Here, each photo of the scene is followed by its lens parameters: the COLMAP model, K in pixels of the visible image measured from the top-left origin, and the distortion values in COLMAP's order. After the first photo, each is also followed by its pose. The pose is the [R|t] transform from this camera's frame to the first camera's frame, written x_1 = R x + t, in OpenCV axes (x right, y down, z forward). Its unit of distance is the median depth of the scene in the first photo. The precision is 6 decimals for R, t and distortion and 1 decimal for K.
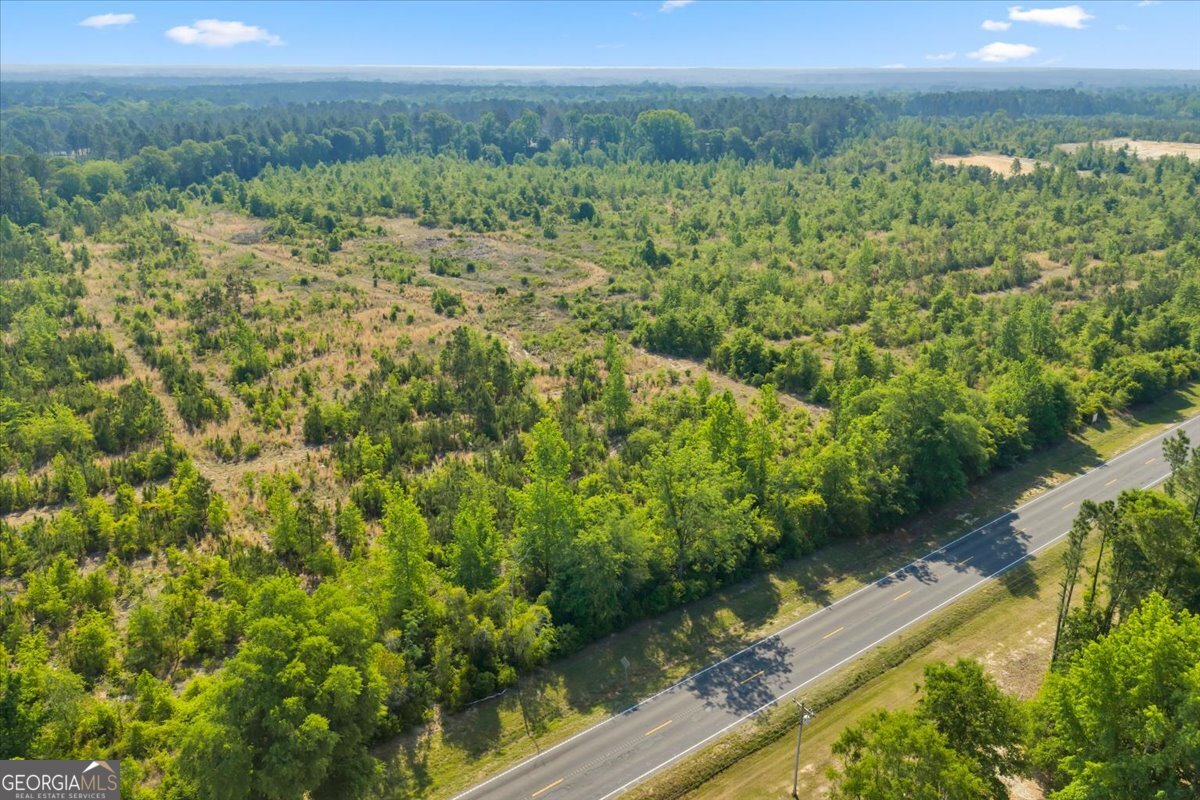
lens RADIAL K [[997.0, 0, 599.7], [0, 997.0, 401.3], [0, 0, 1]] dist [0.011741, -0.020364]
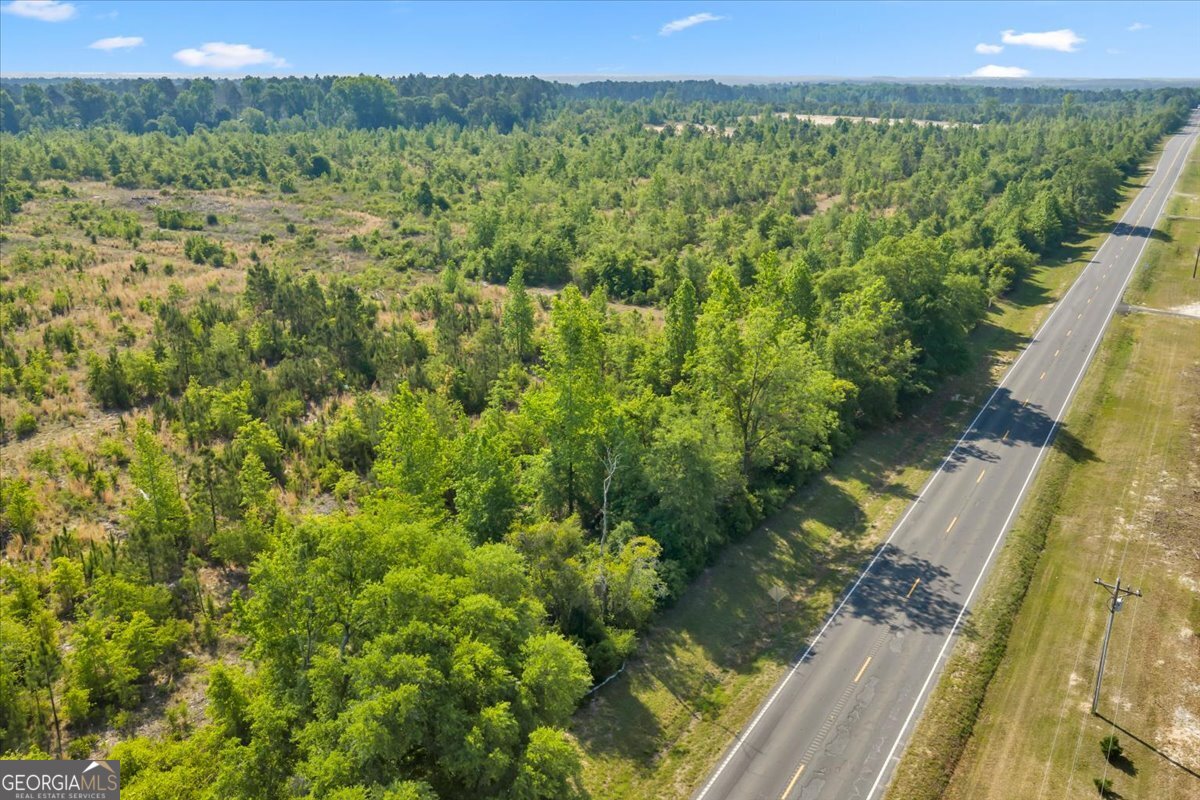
lens RADIAL K [[997.0, 0, 599.7], [0, 997.0, 401.3], [0, 0, 1]] dist [0.011741, -0.020364]
pose [[0.939580, -0.104706, 0.325924, -0.210430], [0.107648, 0.994148, 0.009050, 0.071975], [-0.324965, 0.026581, 0.945353, 0.249080]]
